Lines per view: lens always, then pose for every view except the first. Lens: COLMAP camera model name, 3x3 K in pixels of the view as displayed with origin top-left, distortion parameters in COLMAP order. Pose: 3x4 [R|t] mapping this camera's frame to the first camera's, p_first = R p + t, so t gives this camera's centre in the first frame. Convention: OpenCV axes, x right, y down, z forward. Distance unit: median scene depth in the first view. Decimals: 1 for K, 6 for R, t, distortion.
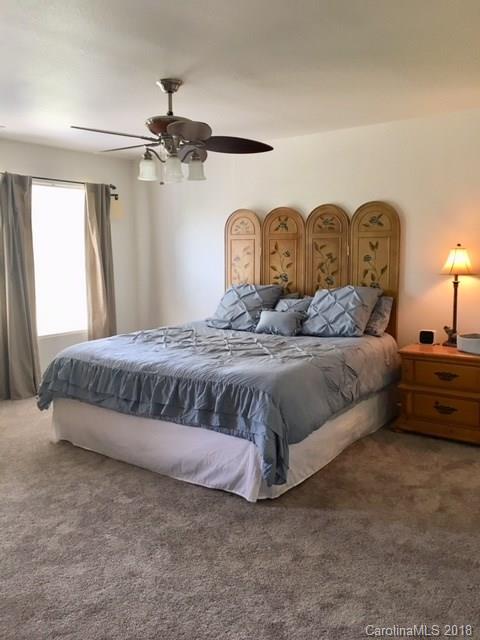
lens RADIAL K [[538.1, 0, 241.7], [0, 538.1, 319.6], [0, 0, 1]] dist [0.082223, -0.007558]
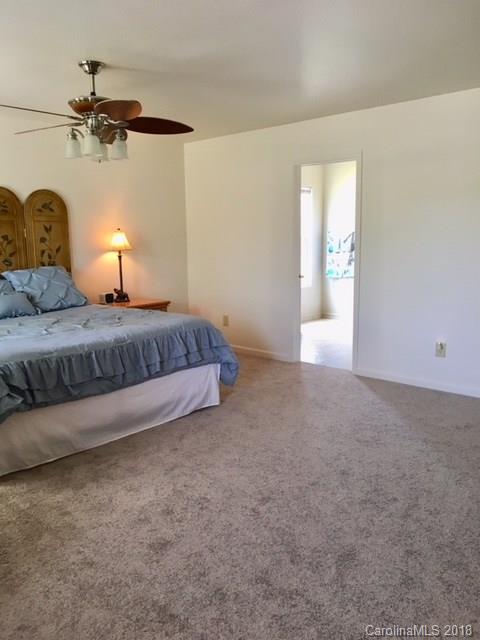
lens RADIAL K [[538.1, 0, 240.5], [0, 538.1, 322.5], [0, 0, 1]] dist [0.082223, -0.007558]
pose [[0.171988, -0.159973, 0.972023, -0.844103], [0.135965, 0.981137, 0.137415, -0.044730], [-0.975671, 0.108528, 0.190495, 0.404627]]
